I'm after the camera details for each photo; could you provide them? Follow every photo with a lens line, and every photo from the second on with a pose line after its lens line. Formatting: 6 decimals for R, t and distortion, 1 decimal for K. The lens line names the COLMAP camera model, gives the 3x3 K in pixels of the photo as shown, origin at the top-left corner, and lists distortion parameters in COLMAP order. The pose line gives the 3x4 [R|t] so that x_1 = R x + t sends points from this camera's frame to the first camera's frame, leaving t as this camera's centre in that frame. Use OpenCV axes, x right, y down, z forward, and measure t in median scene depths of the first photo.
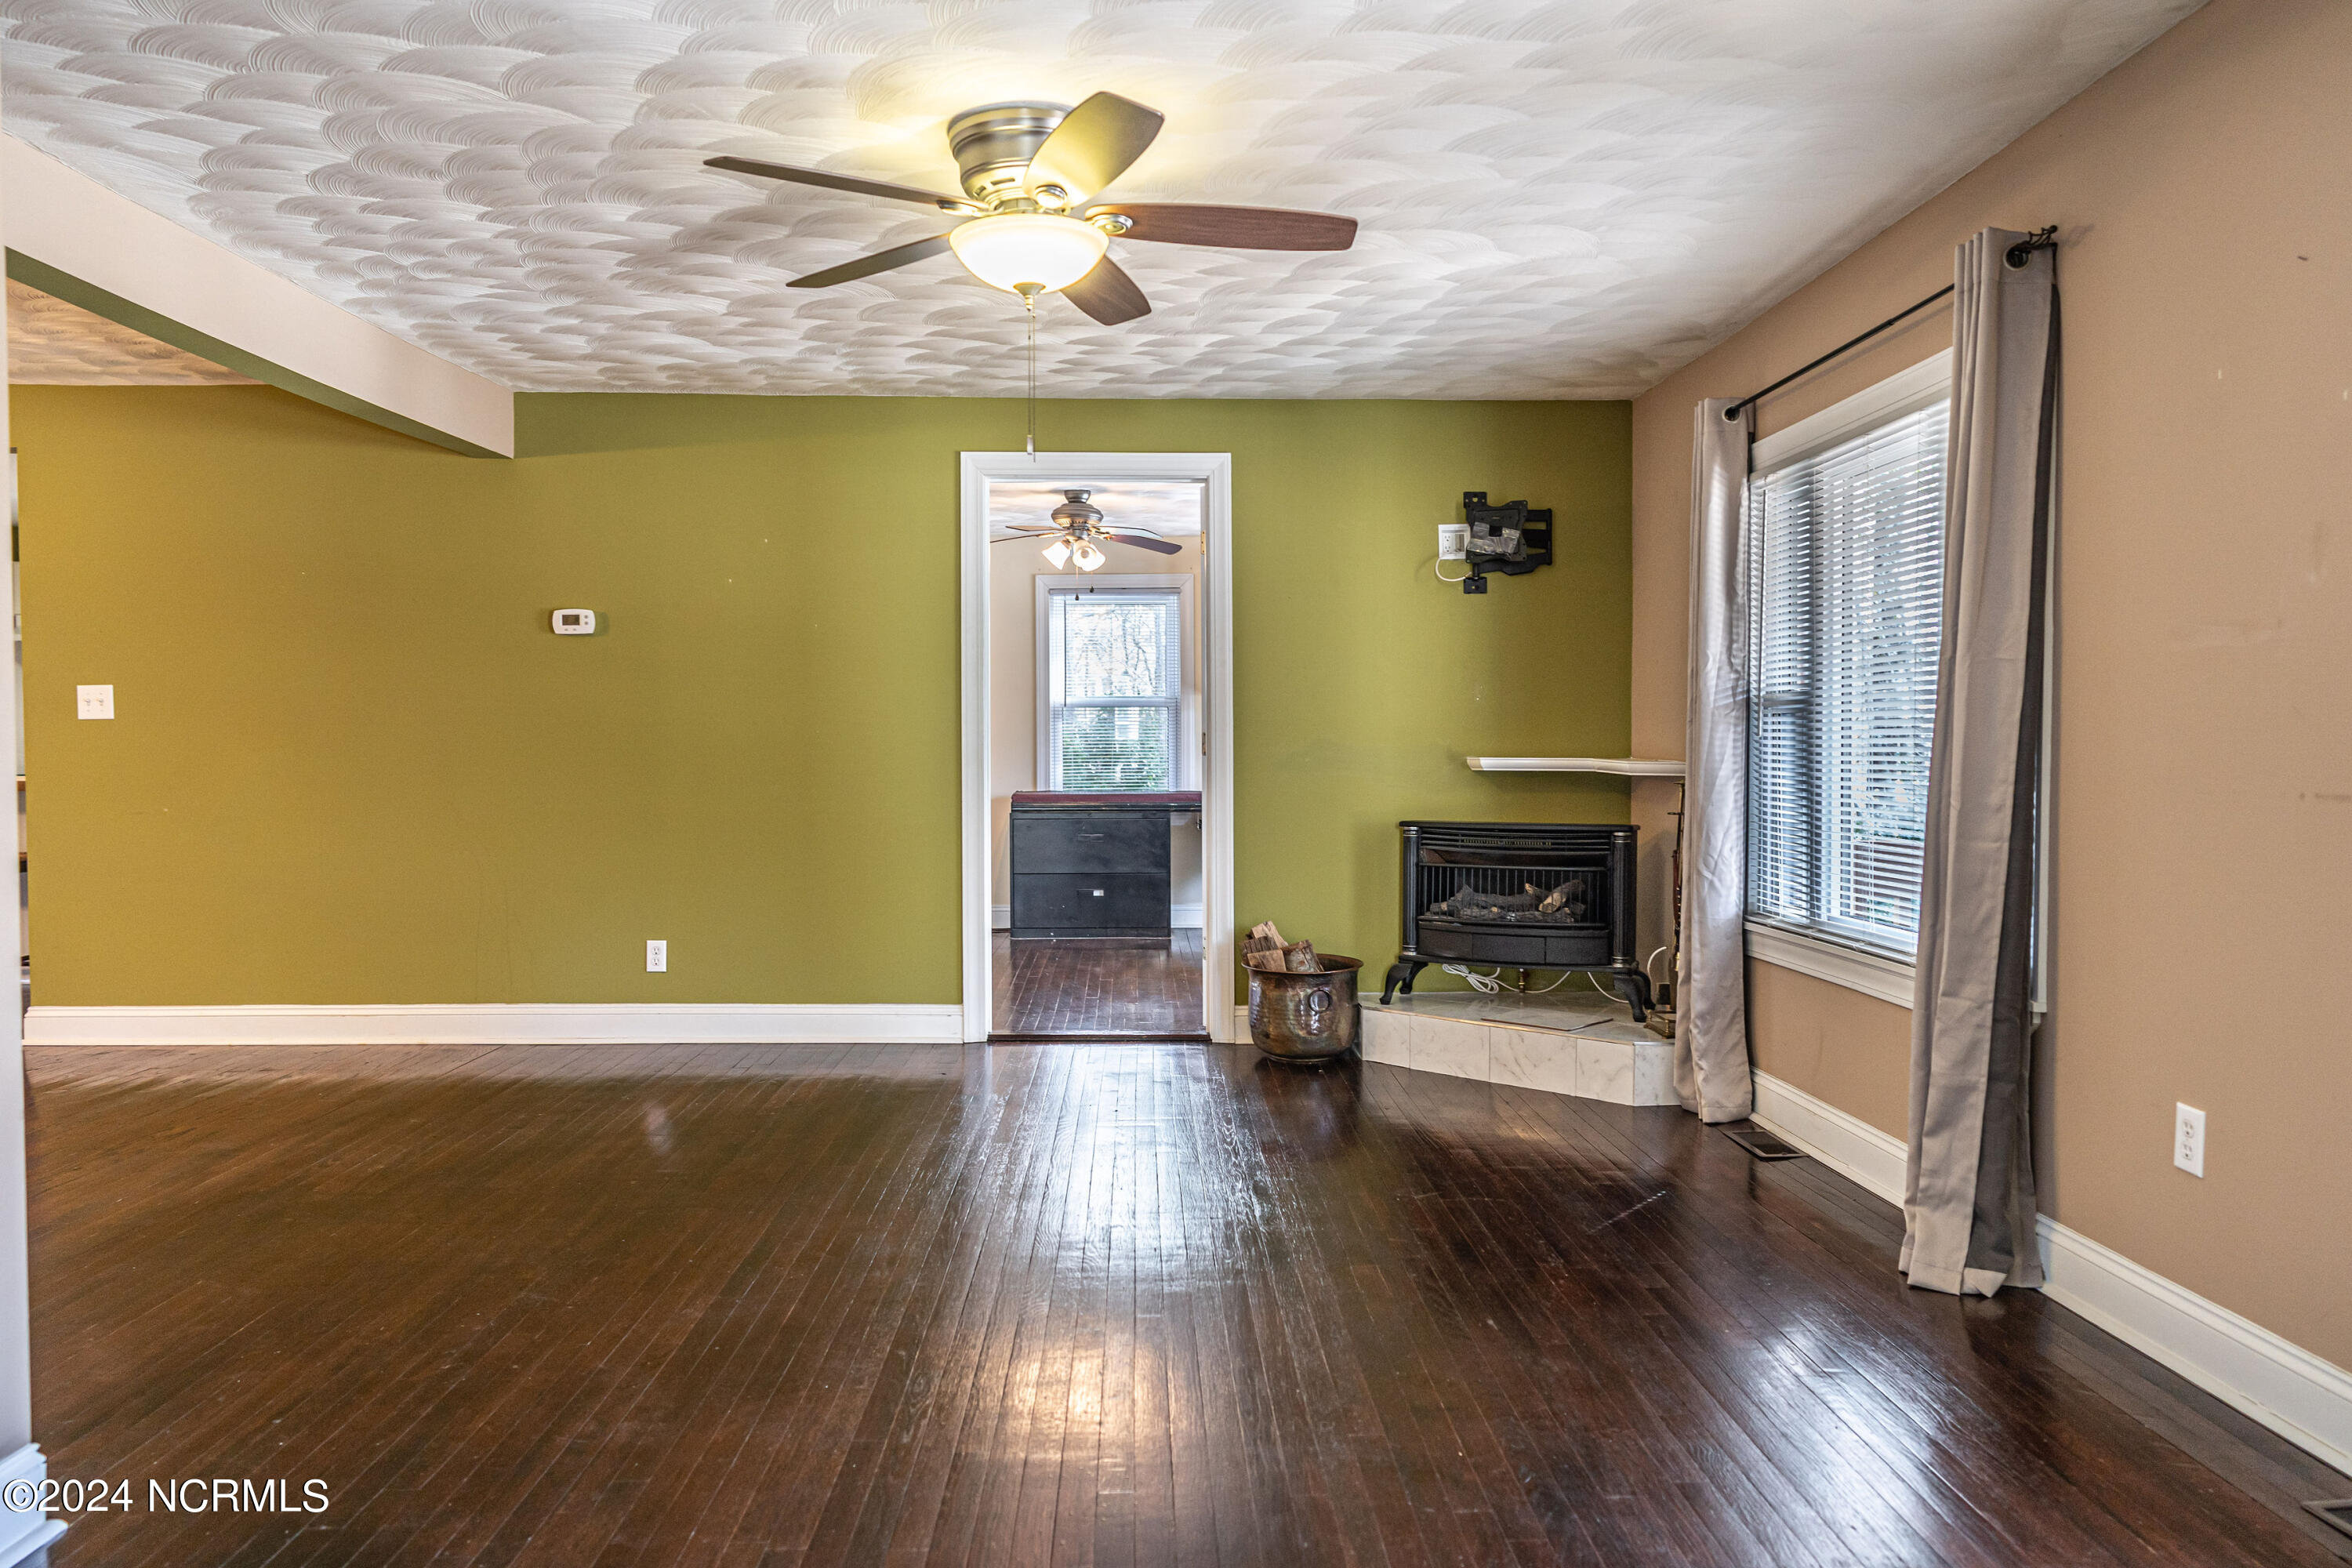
lens RADIAL K [[1602.6, 0, 1157.6], [0, 1602.6, 785.0], [0, 0, 1]] dist [0.001432, 0.007830]
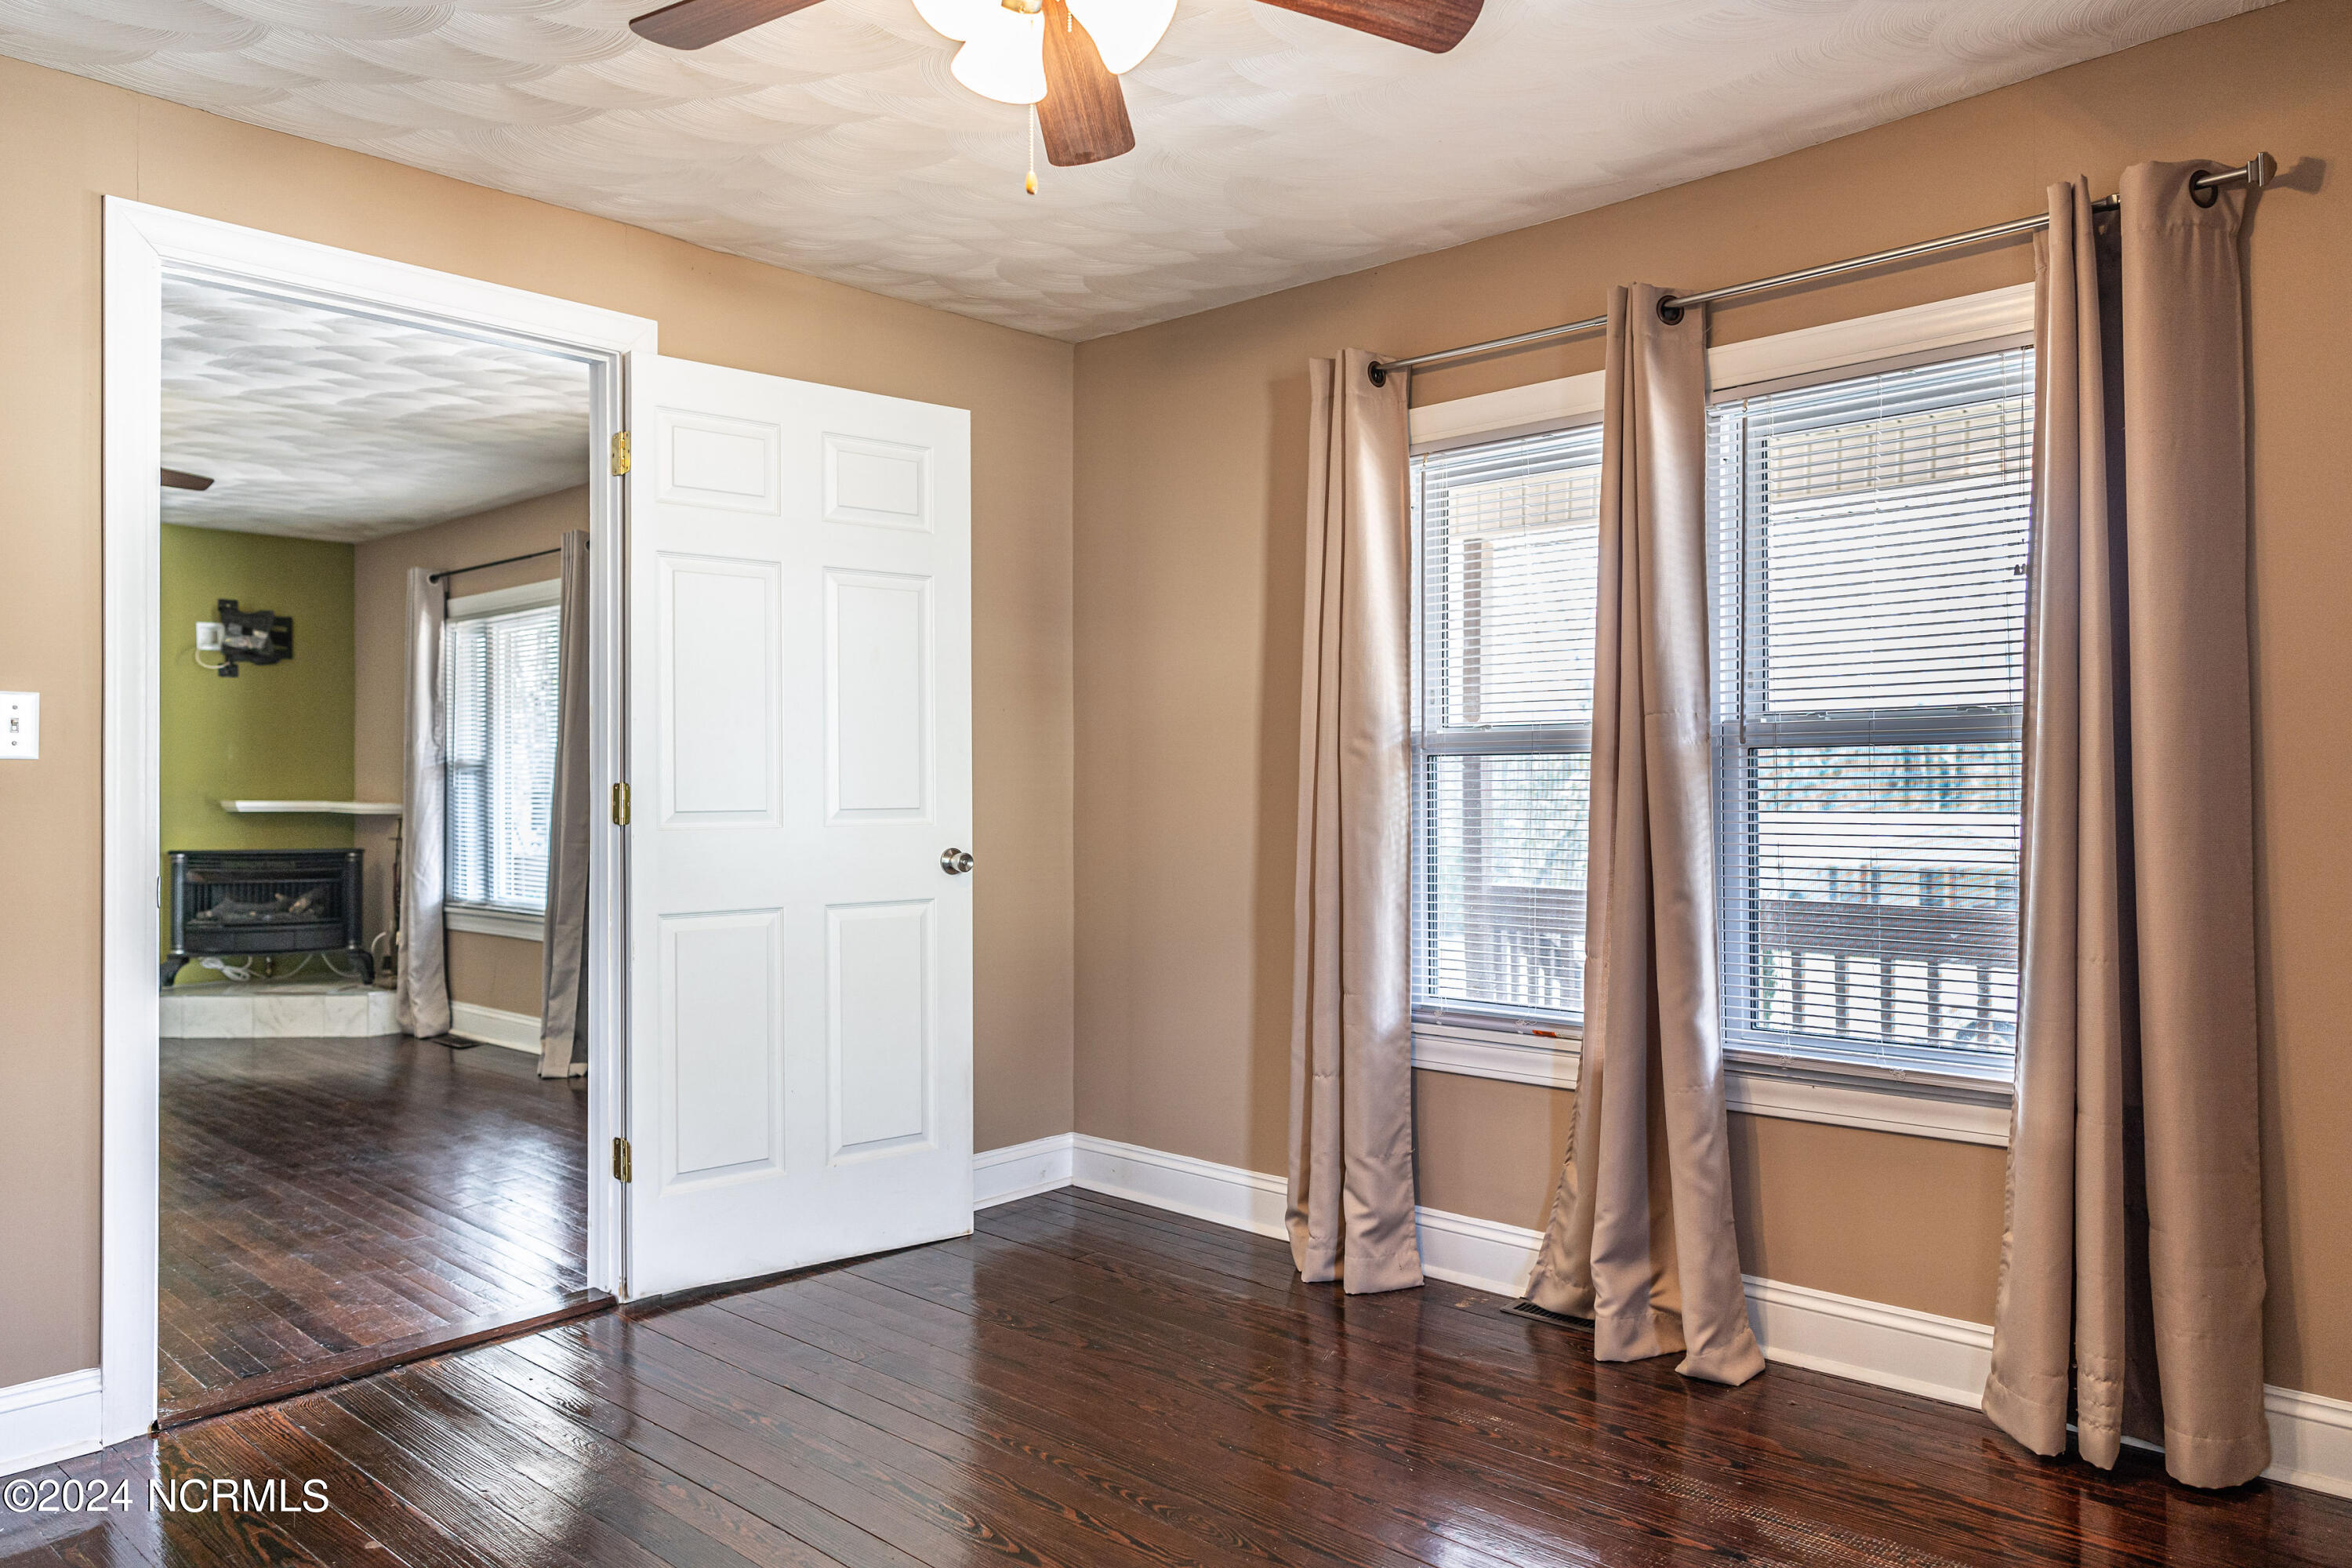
lens RADIAL K [[1602.6, 0, 1157.3], [0, 1602.6, 787.0], [0, 0, 1]] dist [0.001432, 0.007830]
pose [[0.706036, 0.002838, 0.708170, -0.231877], [0.016065, 0.999670, -0.020023, 0.011228], [-0.707994, 0.025514, 0.705758, -0.552139]]
